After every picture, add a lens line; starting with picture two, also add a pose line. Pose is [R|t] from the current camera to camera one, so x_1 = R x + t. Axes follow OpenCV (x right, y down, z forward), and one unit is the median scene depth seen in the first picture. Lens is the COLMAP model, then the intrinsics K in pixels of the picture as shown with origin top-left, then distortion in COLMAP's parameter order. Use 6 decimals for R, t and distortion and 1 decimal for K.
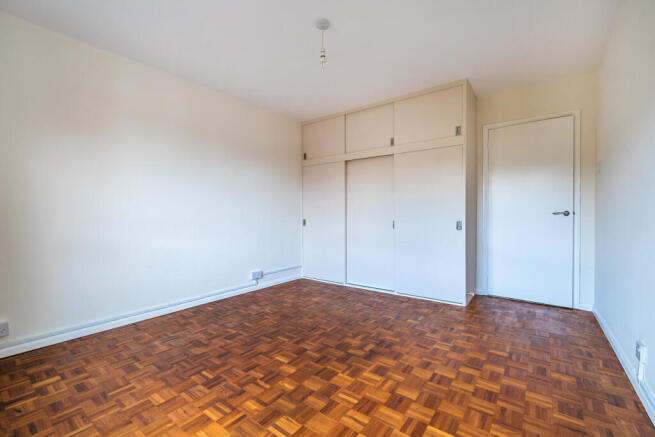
lens RADIAL K [[291.1, 0, 340.9], [0, 291.1, 219.8], [0, 0, 1]] dist [-0.002088, -0.000154]
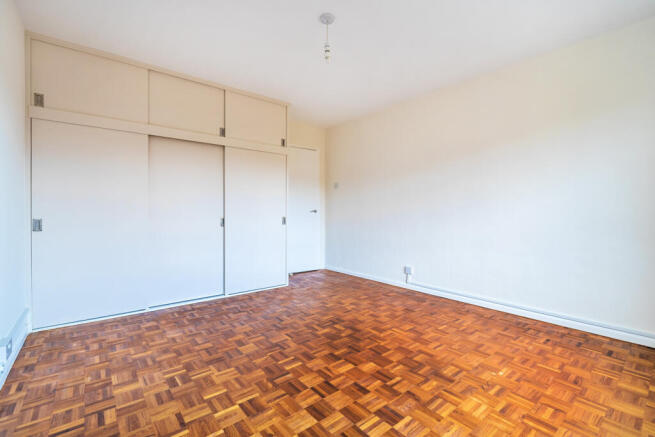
lens RADIAL K [[280.6, 0, 325.3], [0, 280.6, 215.8], [0, 0, 1]] dist [0.000690, 0.000049]
pose [[0.268088, -0.008638, 0.963356, -0.907631], [0.012800, 0.999903, 0.005404, -0.006828], [-0.963309, 0.010882, 0.268173, 0.697485]]
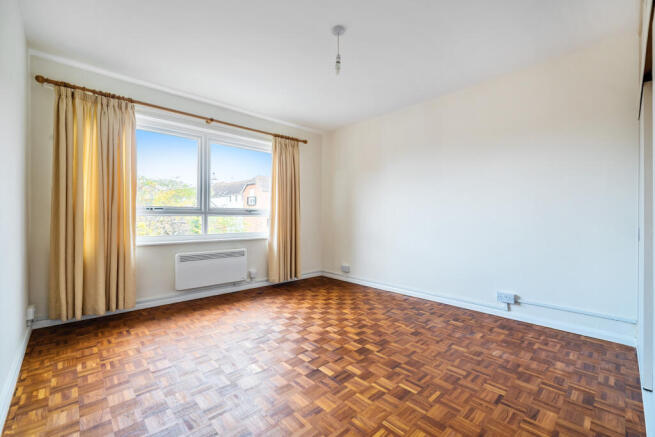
lens RADIAL K [[280.6, 0, 325.3], [0, 280.6, 215.8], [0, 0, 1]] dist [0.000690, 0.000049]
pose [[-0.205532, -0.001473, -0.978649, 0.883851], [-0.020720, 0.999781, 0.002847, -0.038023], [0.978431, 0.020863, -0.205518, 1.089718]]
